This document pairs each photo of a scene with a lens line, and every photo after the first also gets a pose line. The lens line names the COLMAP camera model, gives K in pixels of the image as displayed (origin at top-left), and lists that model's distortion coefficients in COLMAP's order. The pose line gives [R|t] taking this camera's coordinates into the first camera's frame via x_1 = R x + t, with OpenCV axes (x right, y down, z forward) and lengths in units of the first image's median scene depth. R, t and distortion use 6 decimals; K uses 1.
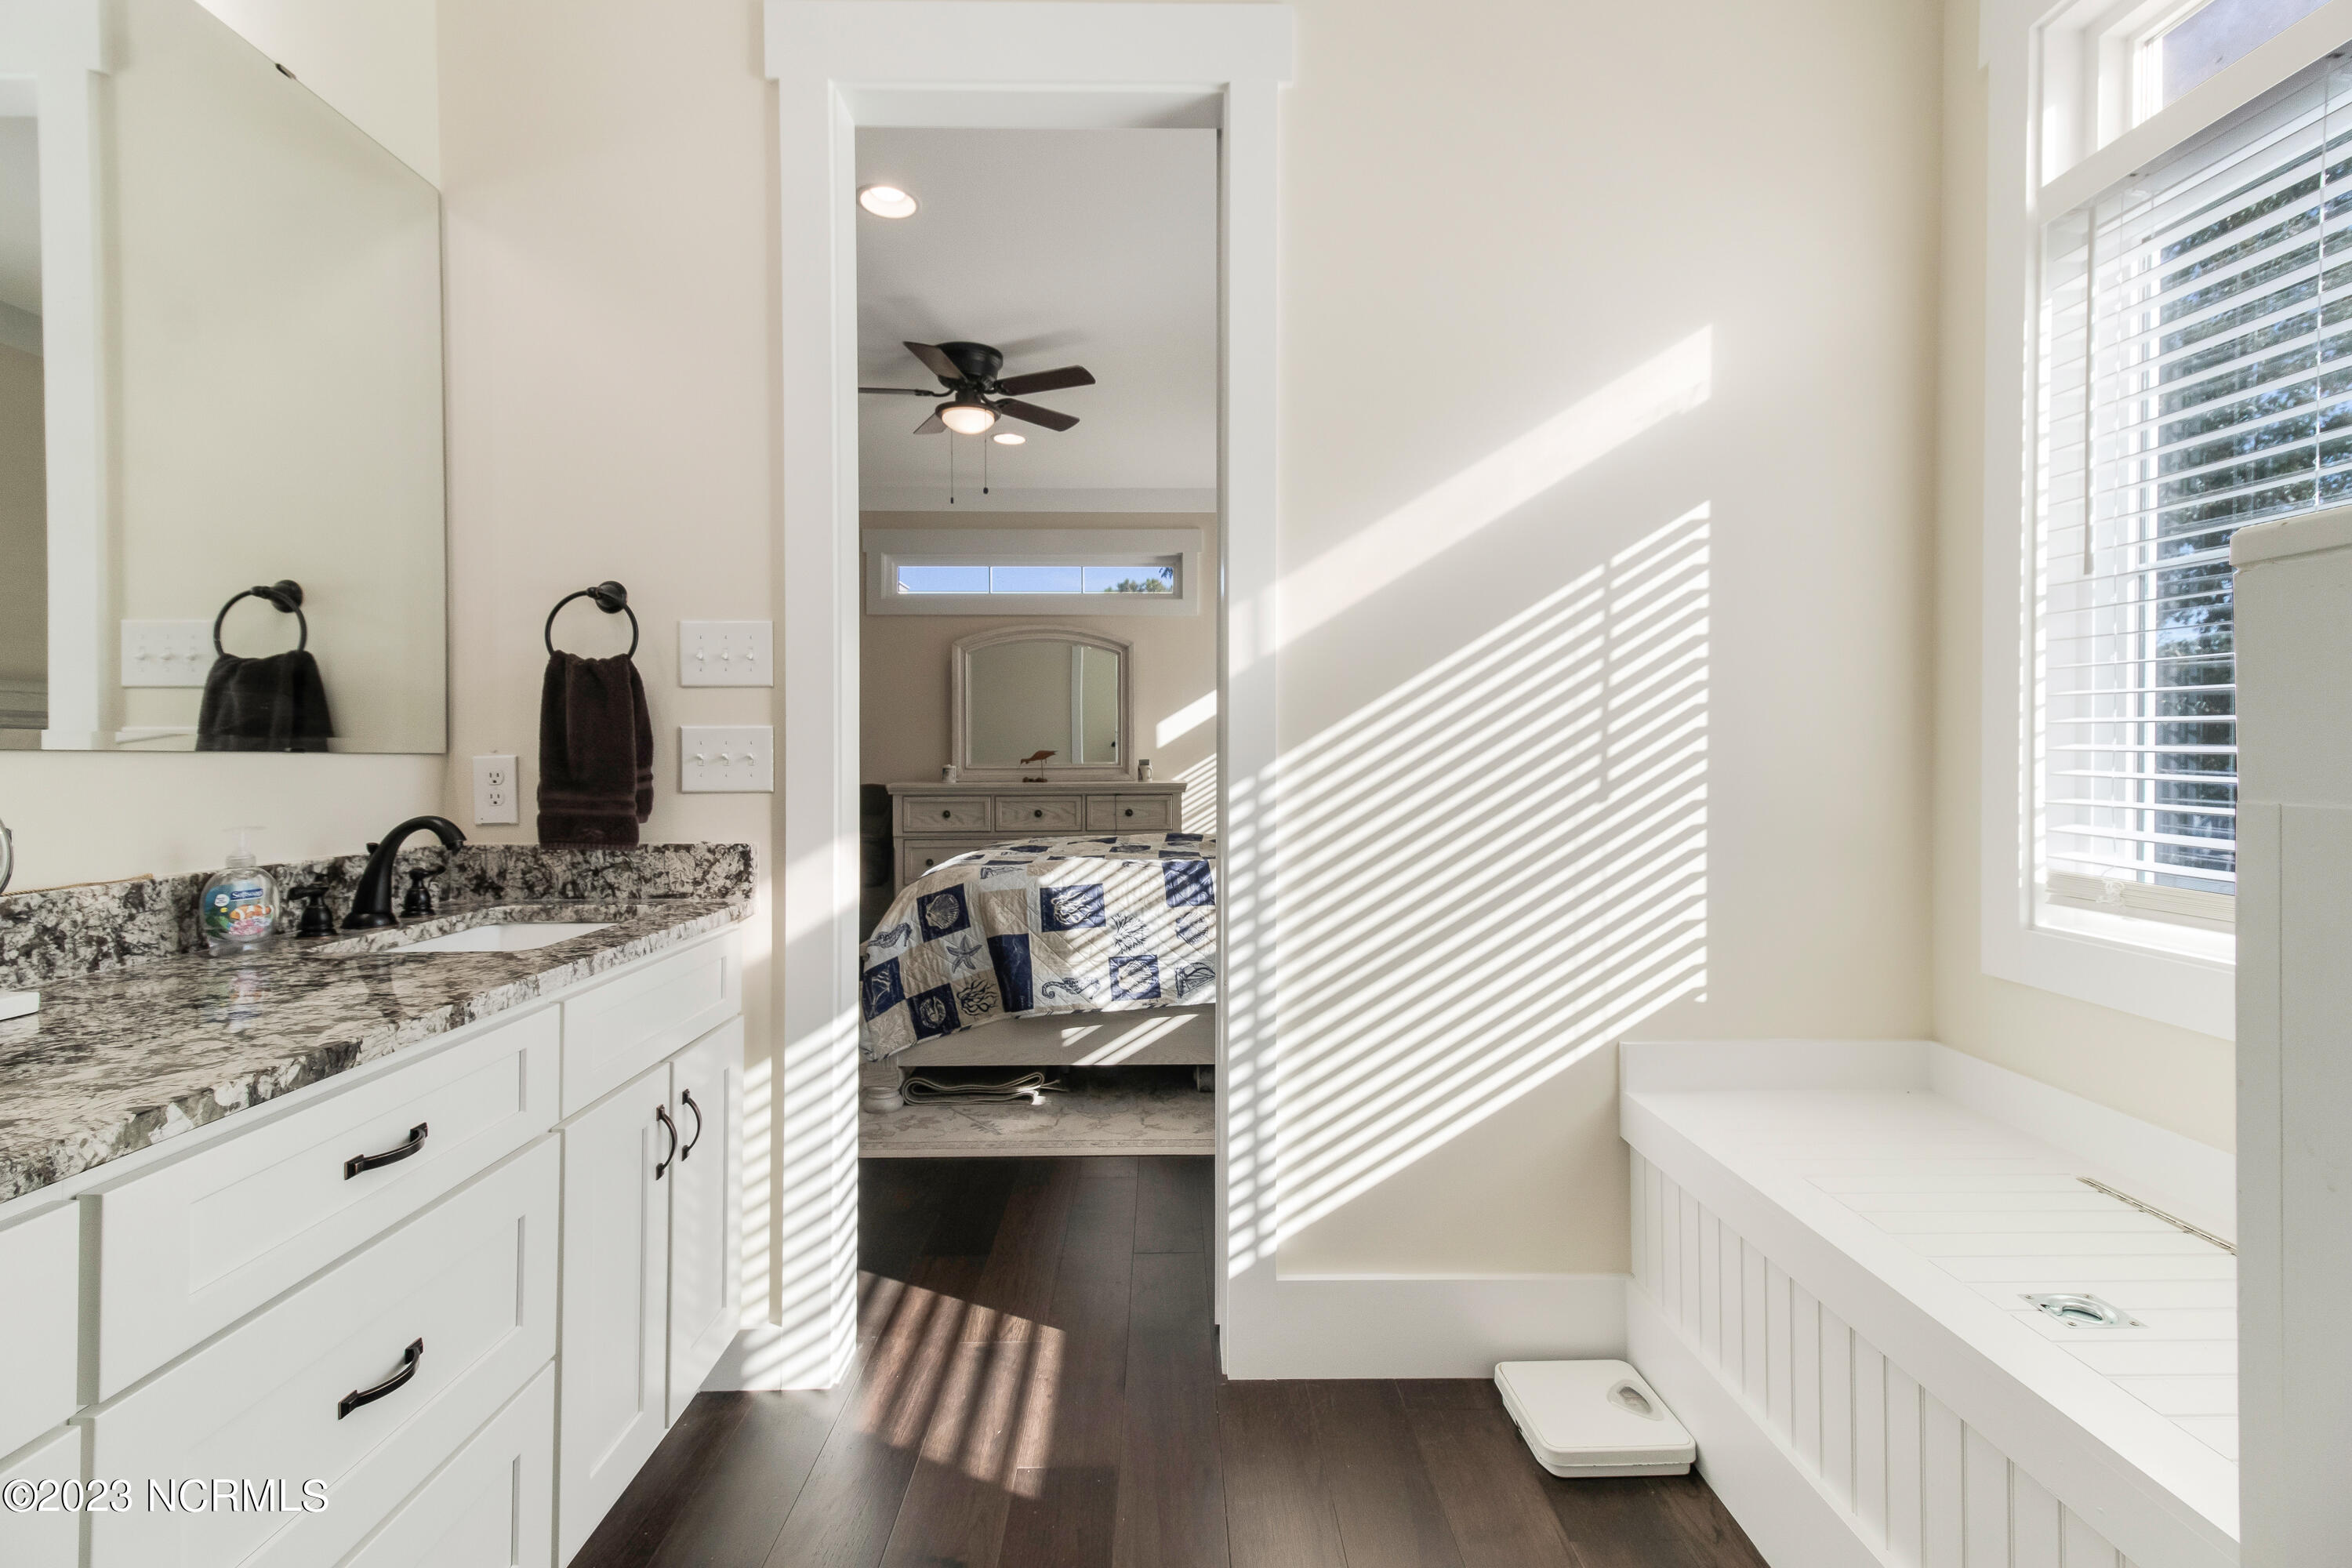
lens RADIAL K [[1072.4, 0, 1186.7], [0, 1072.4, 763.6], [0, 0, 1]] dist [0.003207, -0.000946]
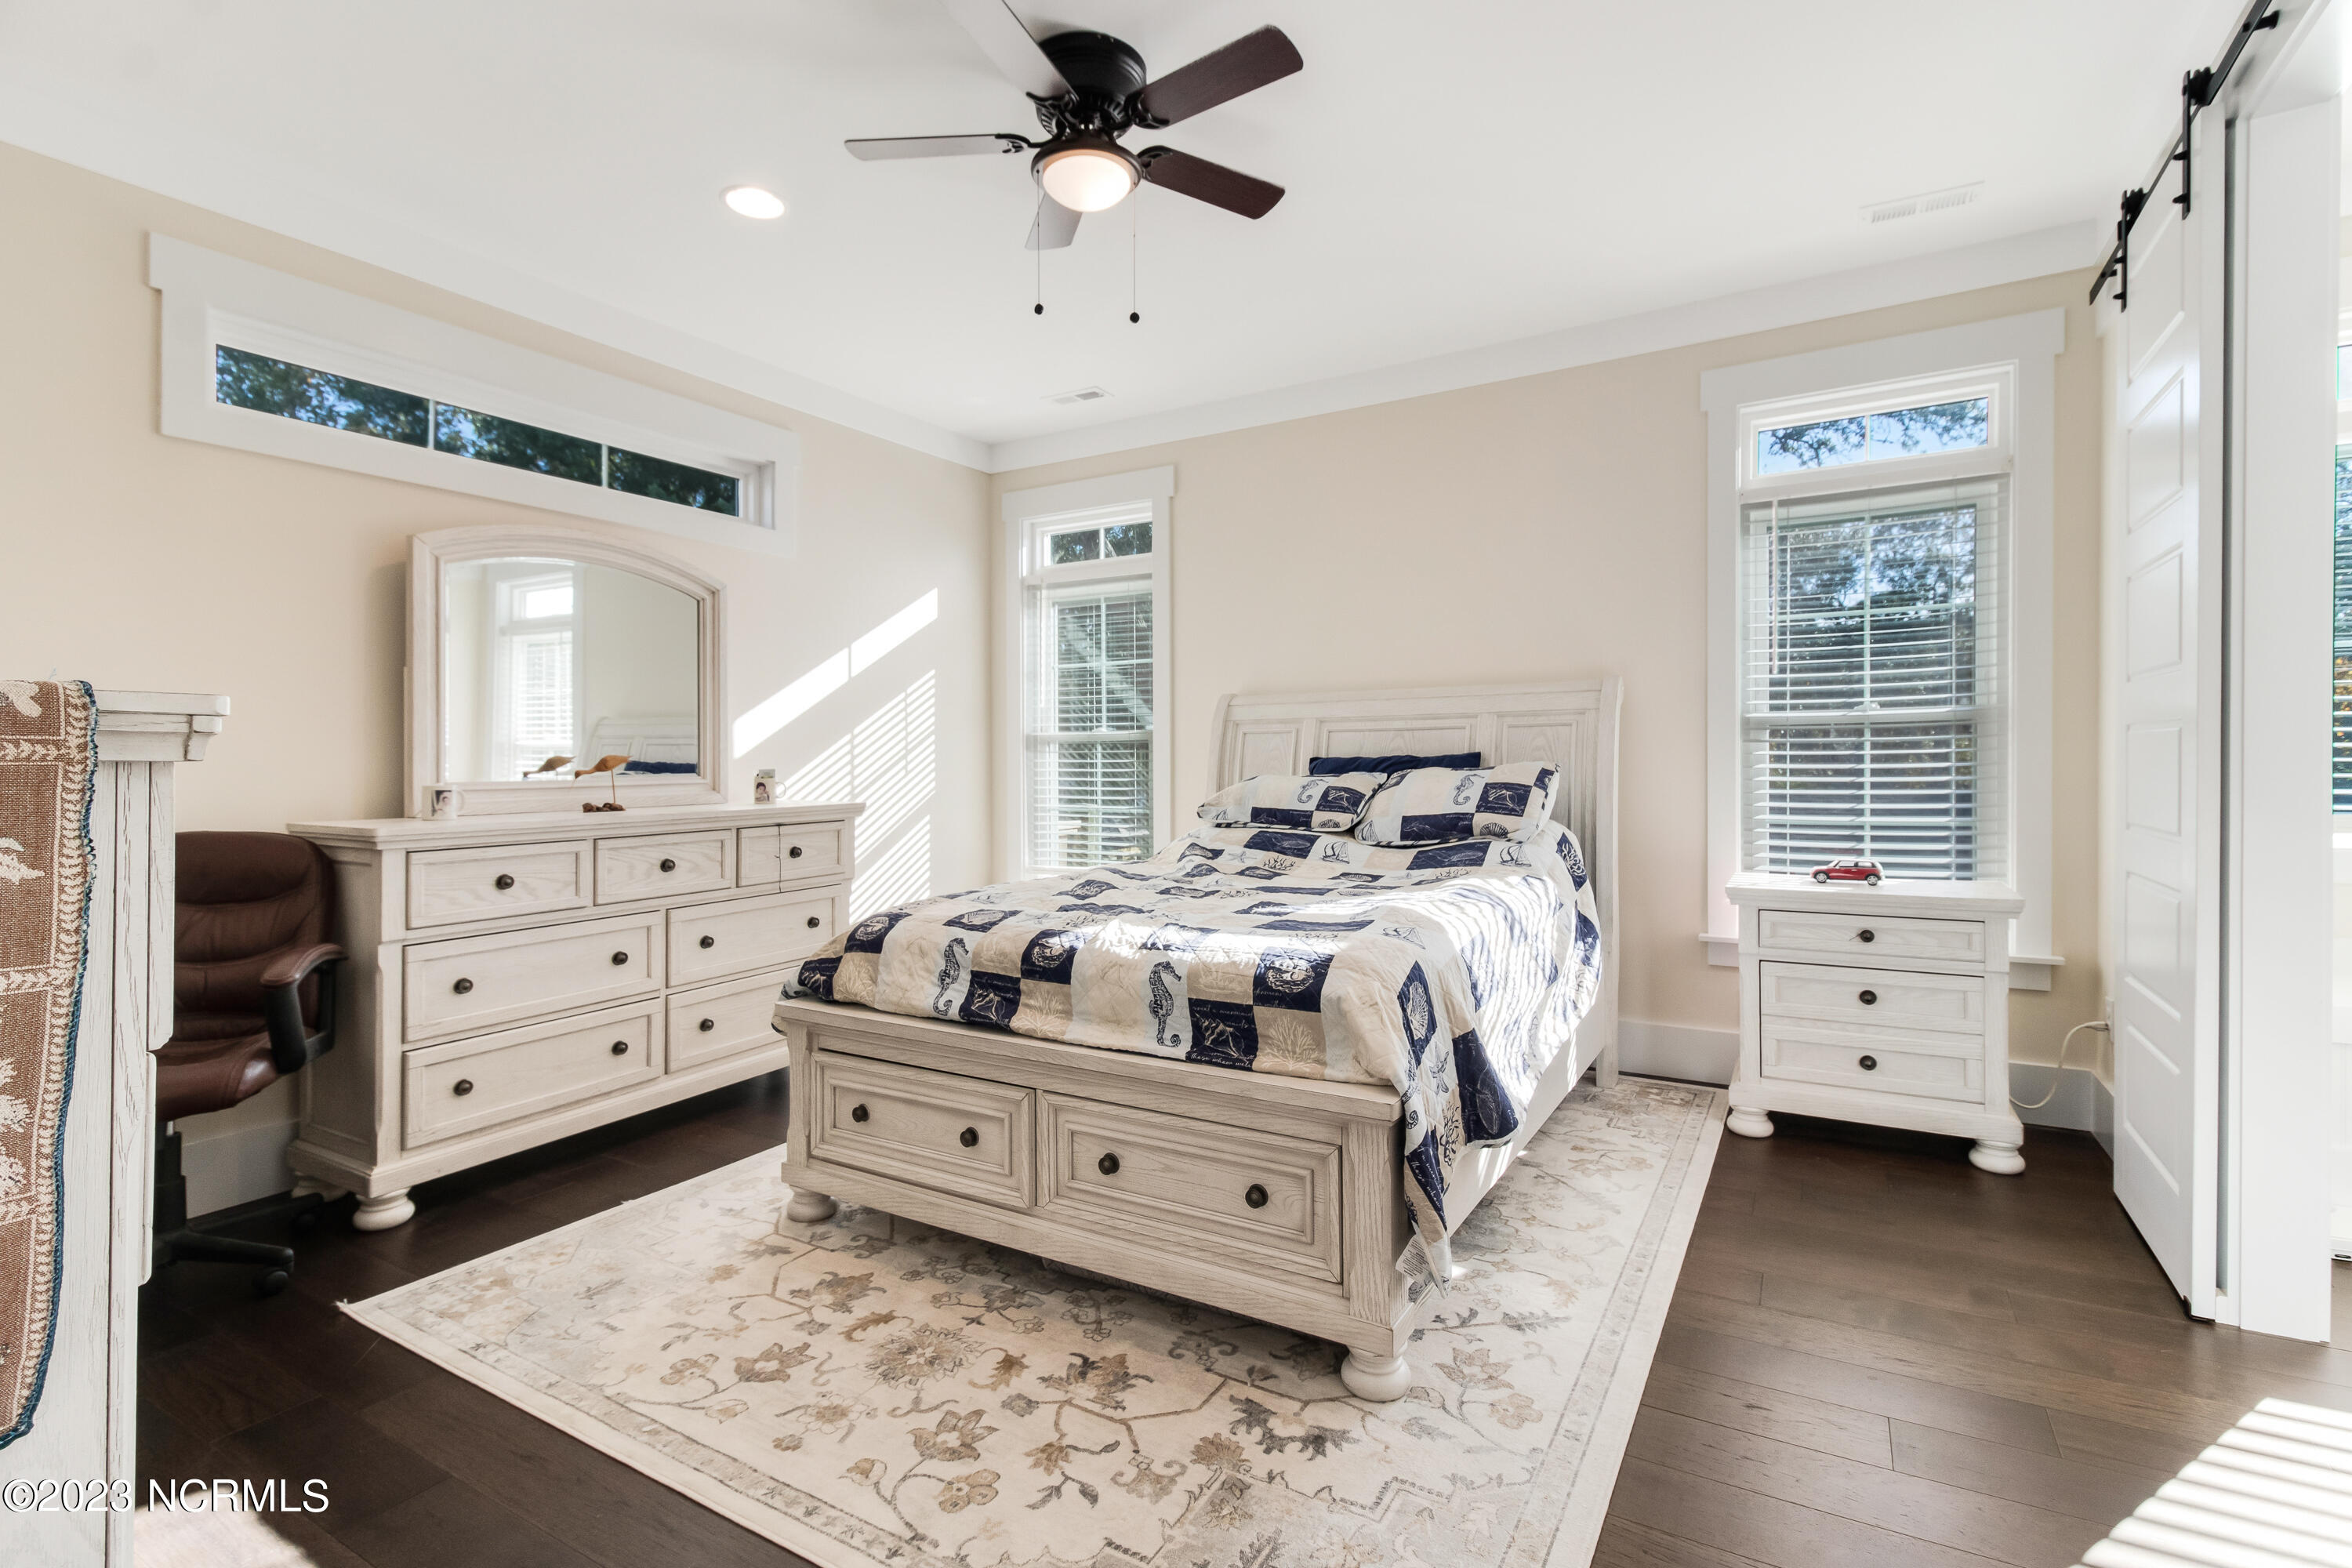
lens RADIAL K [[1103.1, 0, 1178.0], [0, 1103.1, 798.0], [0, 0, 1]] dist [0.001434, -0.000161]
pose [[0.530995, -0.032667, 0.846745, -0.690463], [0.016379, 0.999466, 0.028288, -0.000761], [-0.847216, -0.001152, 0.531247, 0.664823]]
